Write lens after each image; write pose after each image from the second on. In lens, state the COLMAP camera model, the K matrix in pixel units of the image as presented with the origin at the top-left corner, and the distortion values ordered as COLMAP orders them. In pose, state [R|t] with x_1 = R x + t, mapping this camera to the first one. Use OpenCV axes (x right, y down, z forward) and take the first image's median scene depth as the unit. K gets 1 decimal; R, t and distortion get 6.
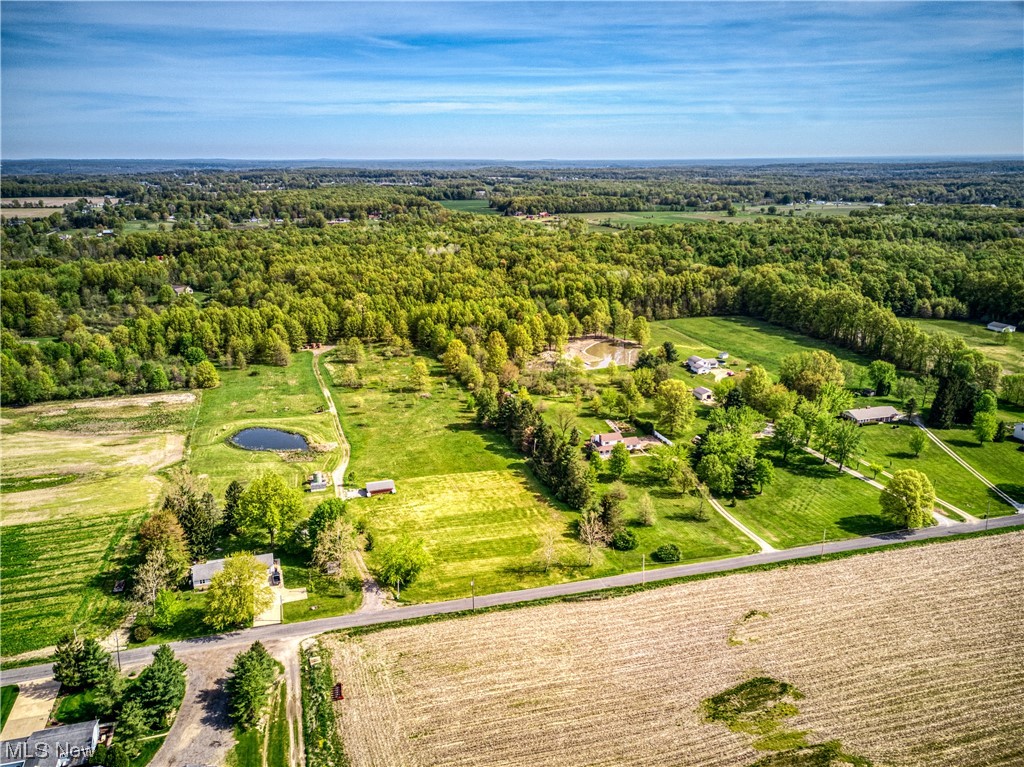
lens RADIAL K [[759.8, 0, 491.5], [0, 759.8, 403.9], [0, 0, 1]] dist [0.037543, -0.002267]
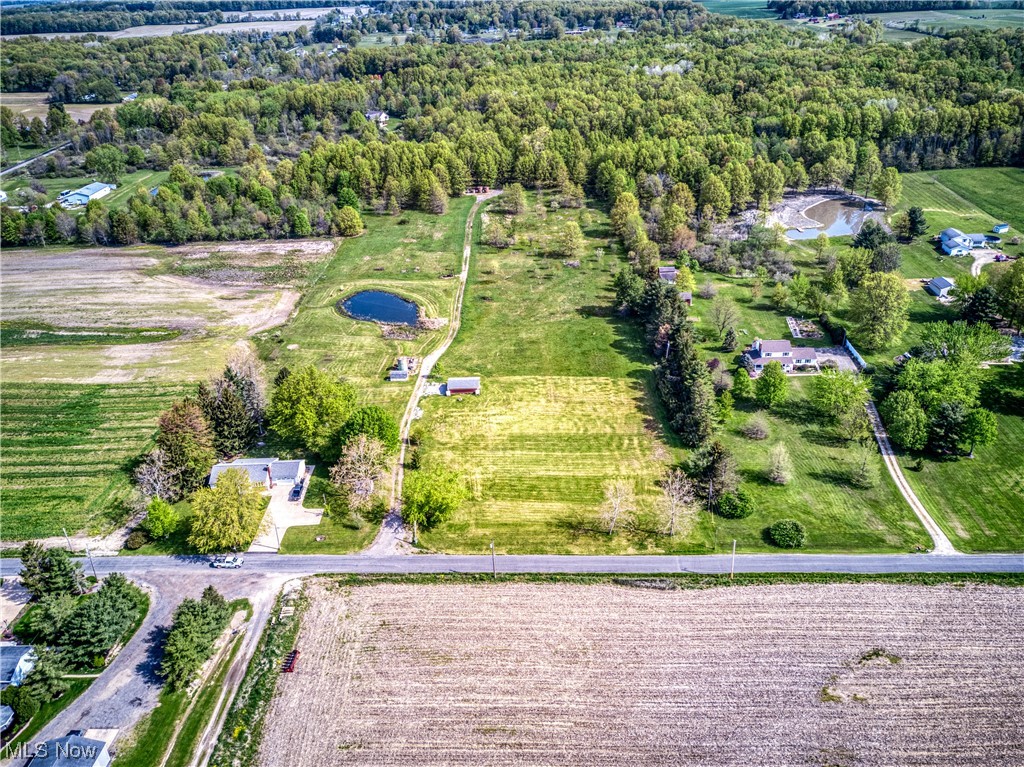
lens RADIAL K [[786.3, 0, 505.7], [0, 786.3, 394.1], [0, 0, 1]] dist [0.033737, -0.008148]
pose [[0.951748, 0.117938, -0.283312, 0.113037], [-0.059460, 0.976578, 0.206783, -0.049255], [0.301064, -0.179959, 0.936470, 0.151342]]
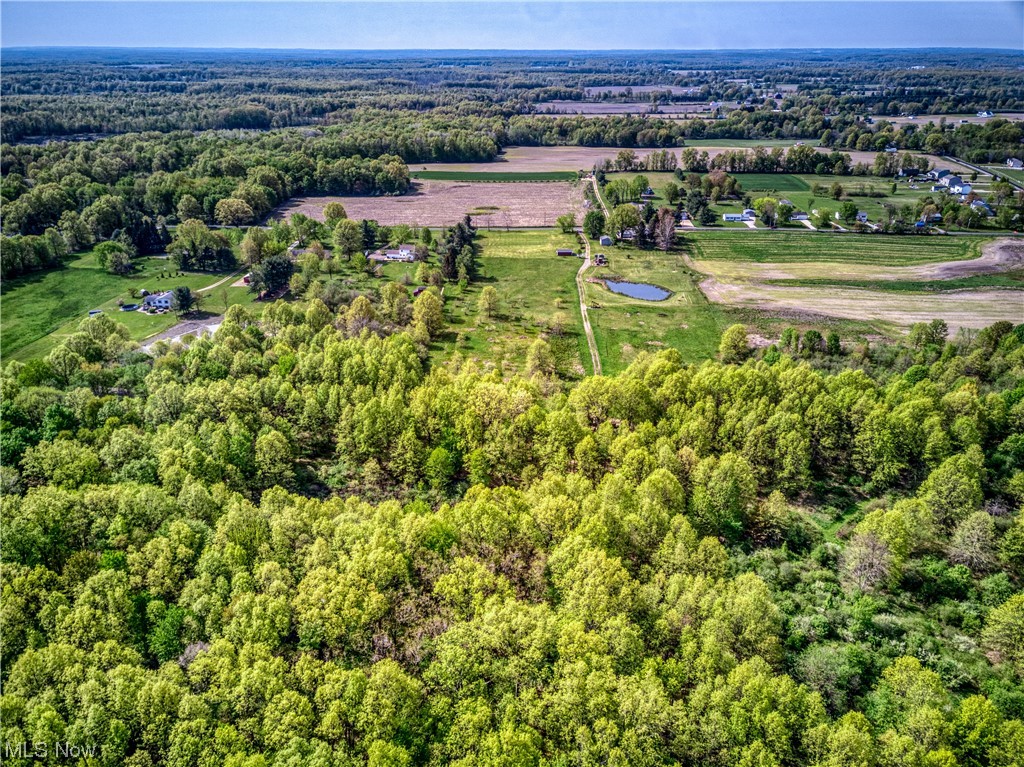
lens RADIAL K [[788.3, 0, 506.9], [0, 788.3, 386.1], [0, 0, 1]] dist [0.030474, 0.005570]
pose [[-0.943734, -0.122228, 0.307289, -0.468153], [0.108254, 0.763821, 0.636285, -0.624127], [-0.312486, 0.633749, -0.707612, 1.924769]]
